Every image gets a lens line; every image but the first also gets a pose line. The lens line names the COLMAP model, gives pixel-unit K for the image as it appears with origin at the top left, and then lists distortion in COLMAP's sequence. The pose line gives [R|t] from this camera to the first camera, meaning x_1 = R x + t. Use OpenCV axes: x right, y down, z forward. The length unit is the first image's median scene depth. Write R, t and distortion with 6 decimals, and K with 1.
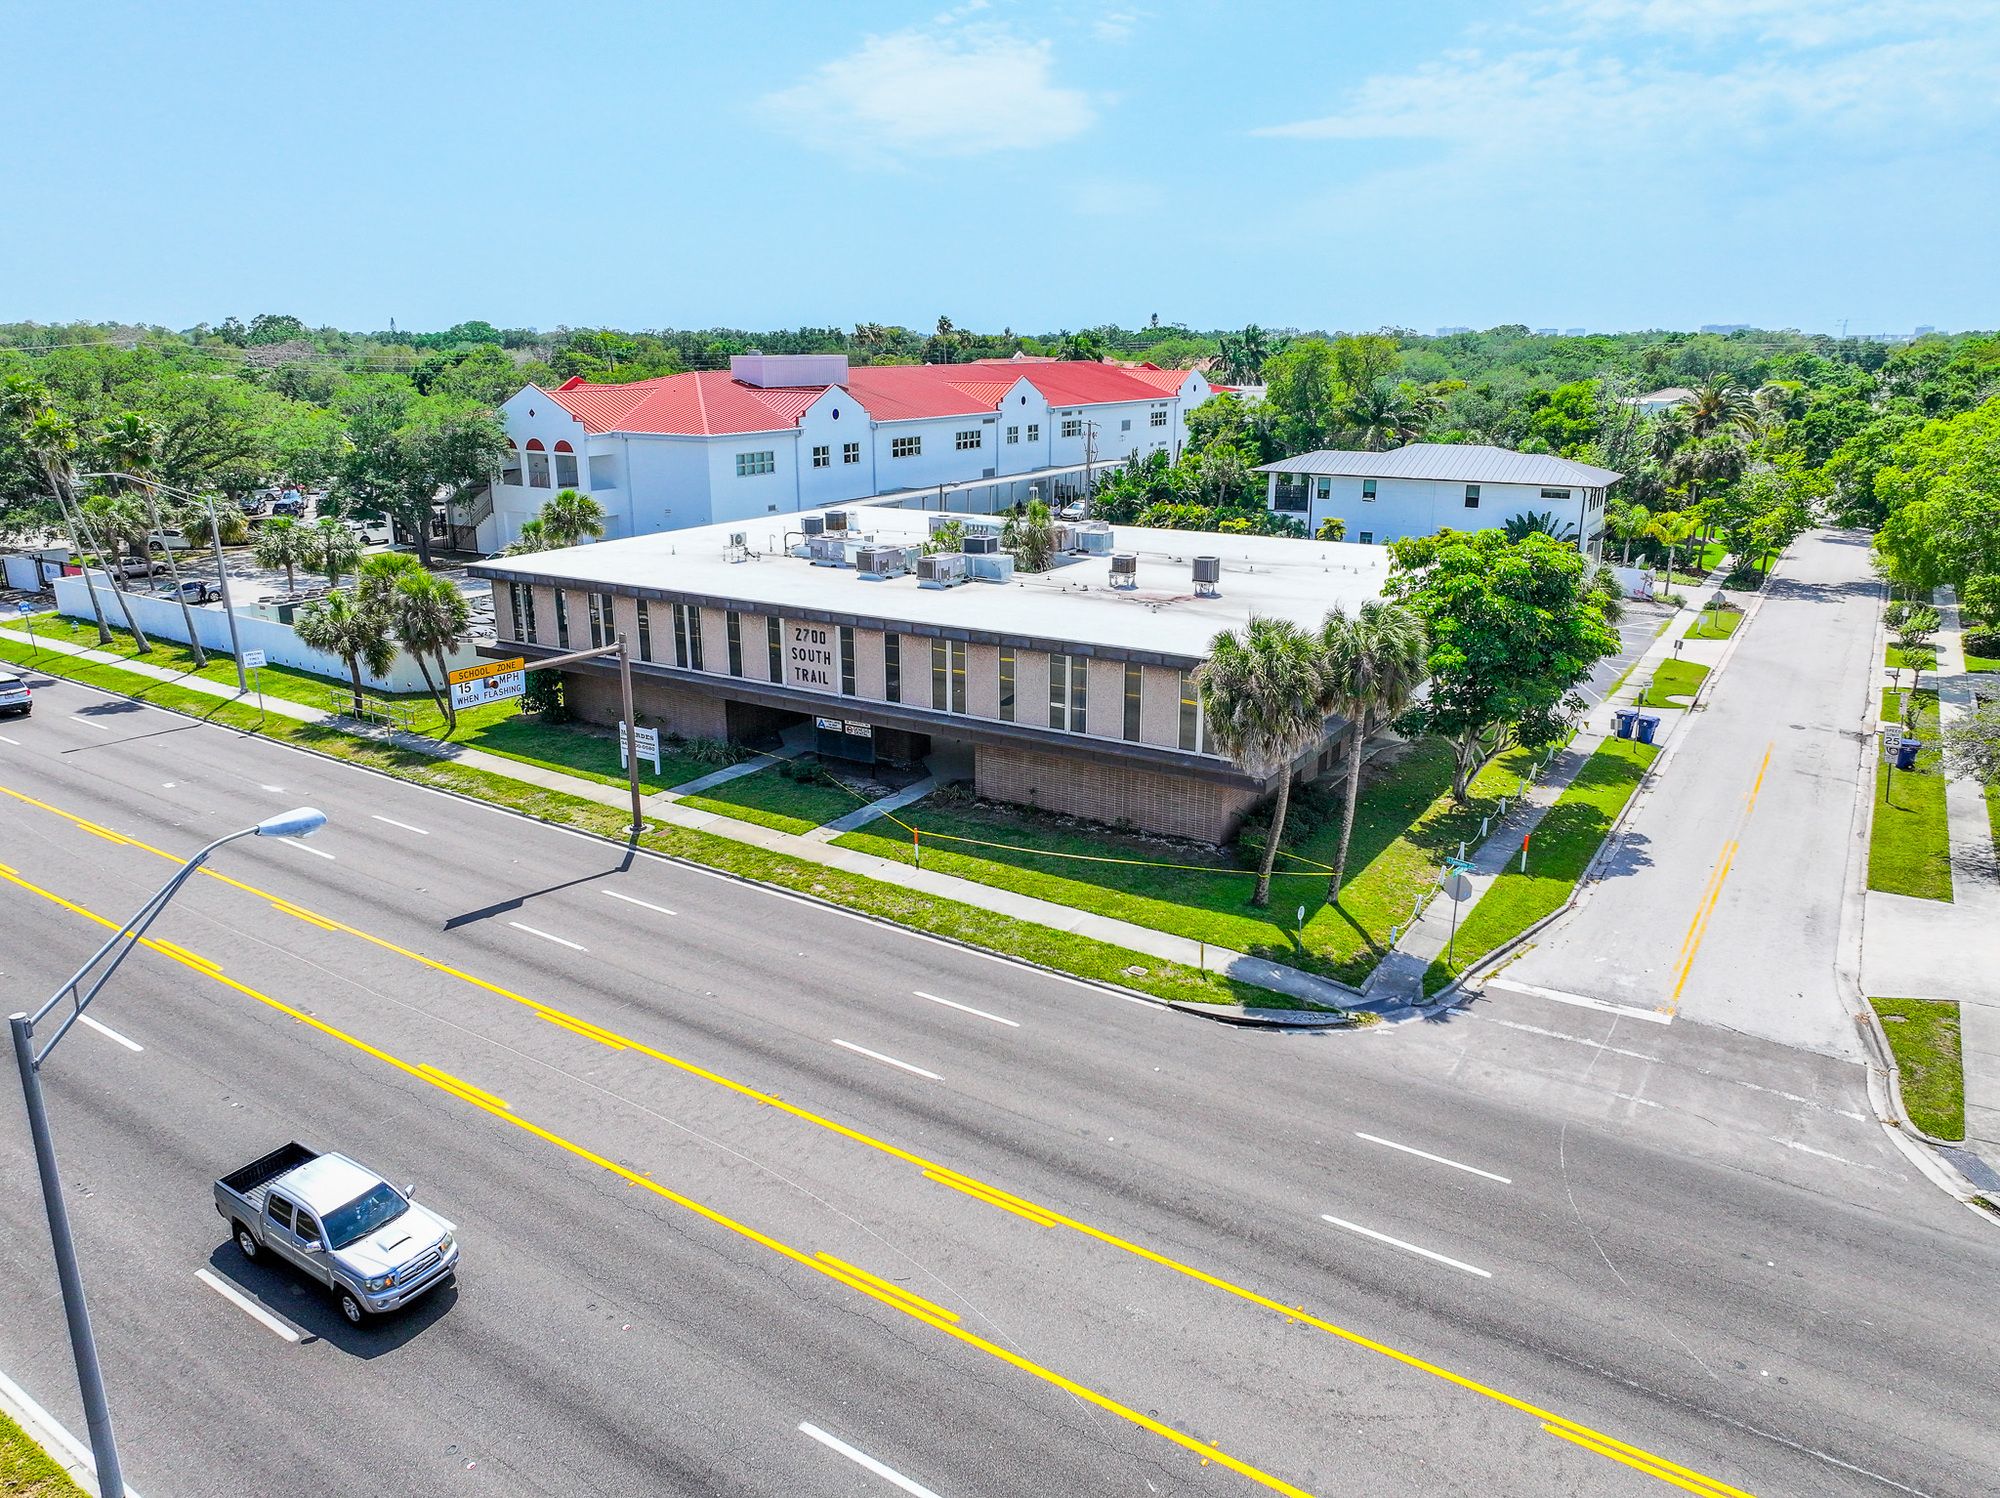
lens RADIAL K [[1409.2, 0, 1005.2], [0, 1409.2, 741.9], [0, 0, 1]] dist [-0.004833, 0.022730]
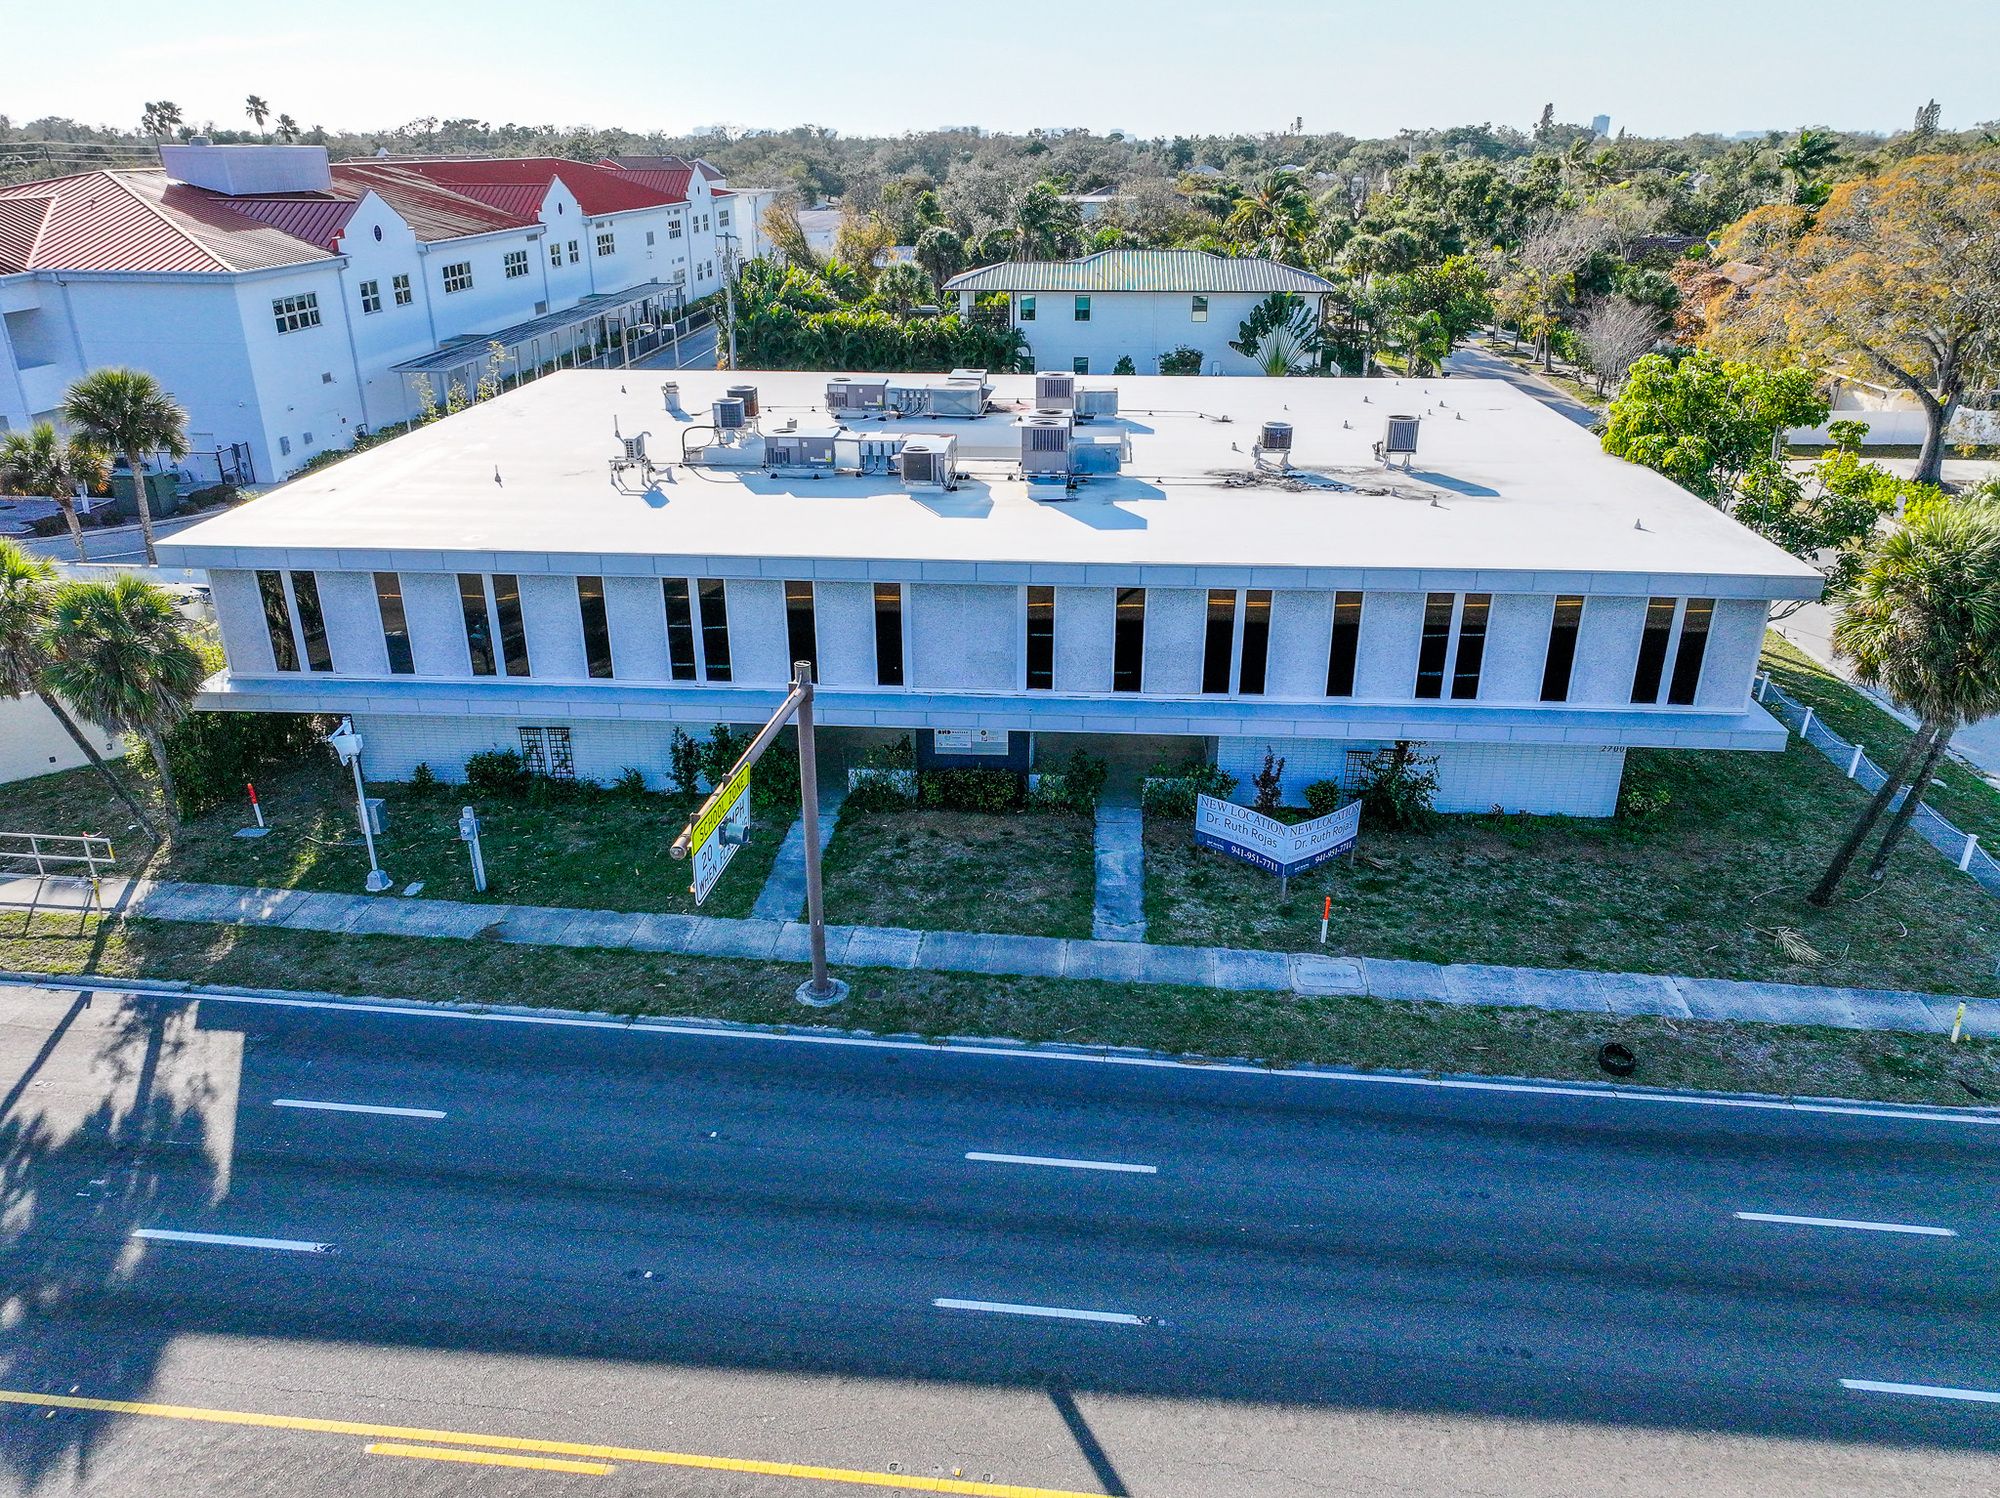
lens RADIAL K [[1409.2, 0, 1005.2], [0, 1409.2, 741.9], [0, 0, 1]] dist [-0.004833, 0.022730]
pose [[0.880640, -0.186549, 0.435515, -0.390416], [0.130577, 0.979185, 0.155389, -0.107112], [-0.455438, -0.079974, 0.886668, 0.435961]]
